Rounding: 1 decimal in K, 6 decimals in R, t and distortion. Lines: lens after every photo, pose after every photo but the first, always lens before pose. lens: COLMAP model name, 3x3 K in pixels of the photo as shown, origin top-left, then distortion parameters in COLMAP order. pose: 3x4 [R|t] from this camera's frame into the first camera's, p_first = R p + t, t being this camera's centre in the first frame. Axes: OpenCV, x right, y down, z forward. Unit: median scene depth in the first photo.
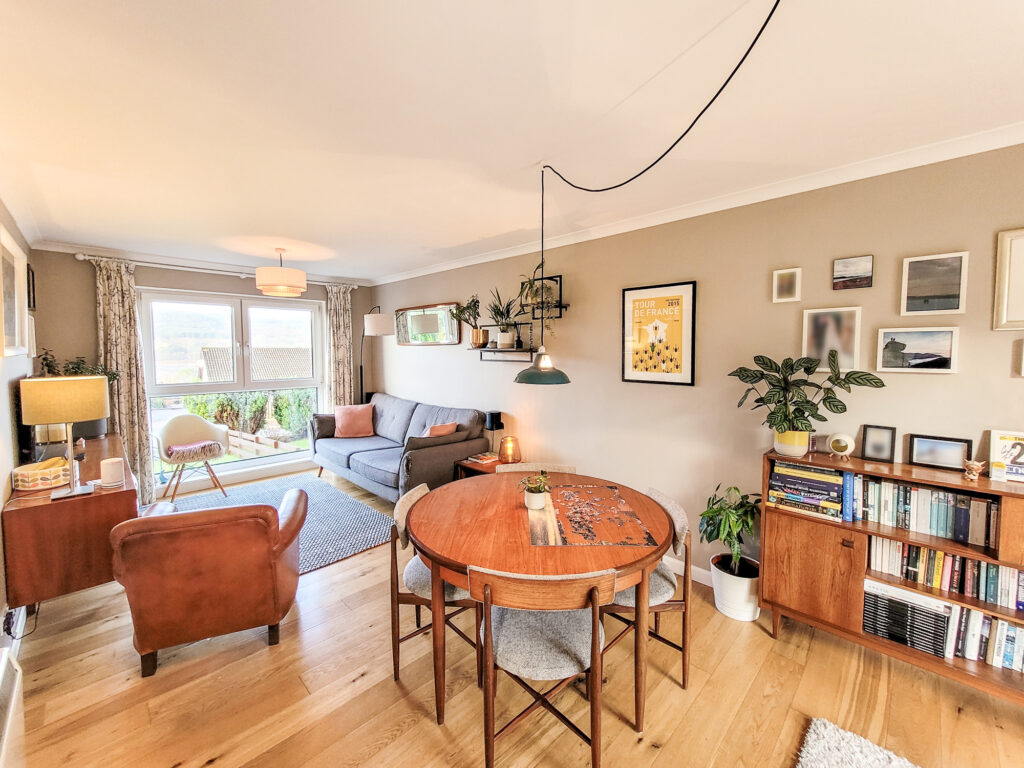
lens RADIAL K [[413.7, 0, 508.1], [0, 413.7, 372.9], [0, 0, 1]] dist [-0.002540, -0.000285]
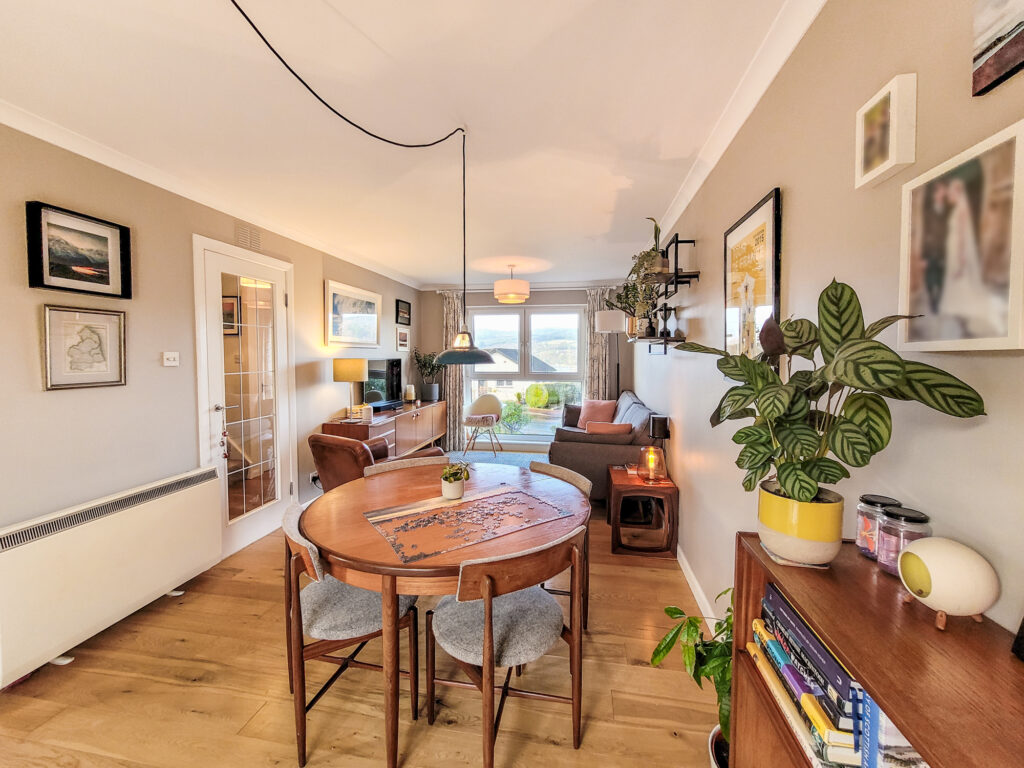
lens RADIAL K [[407.2, 0, 515.6], [0, 407.2, 369.4], [0, 0, 1]] dist [0.006126, -0.000636]
pose [[0.589199, 0.025759, -0.807577, 0.810246], [-0.046168, 0.998932, -0.001821, 0.029416], [0.806668, 0.038357, 0.589759, 0.509916]]
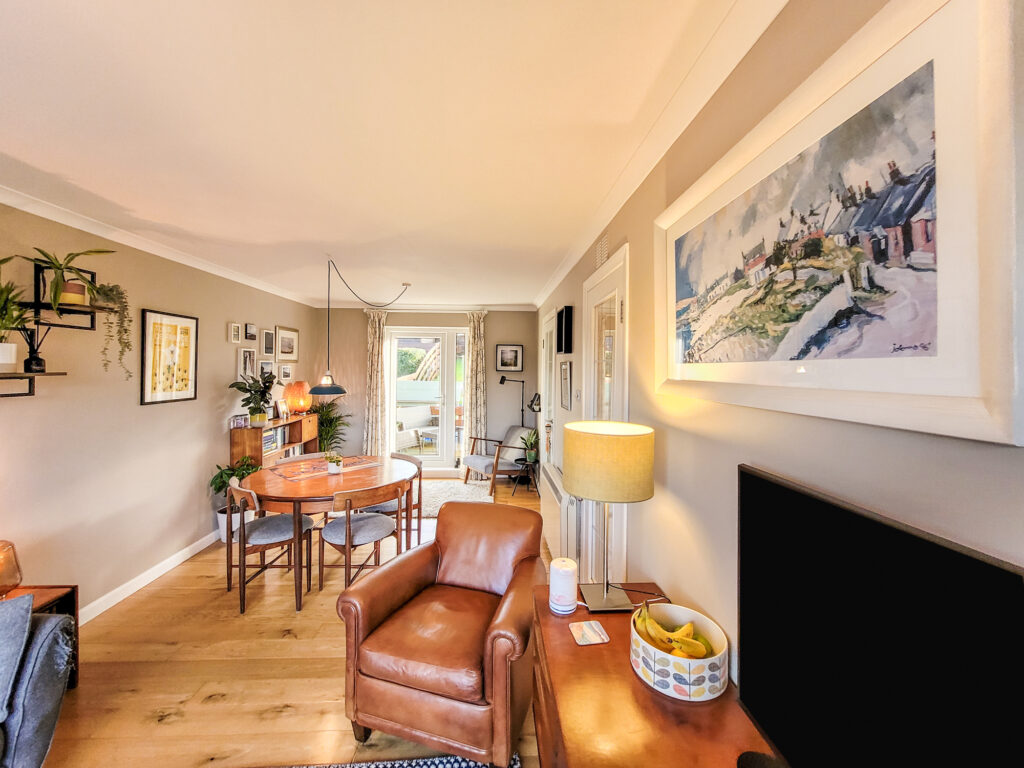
lens RADIAL K [[413.7, 0, 508.1], [0, 413.7, 372.9], [0, 0, 1]] dist [-0.002540, -0.000285]
pose [[-0.740957, -0.017699, 0.671319, -1.352213], [0.028528, 0.997921, 0.057798, -0.115812], [-0.670946, 0.061977, -0.738912, 1.554574]]
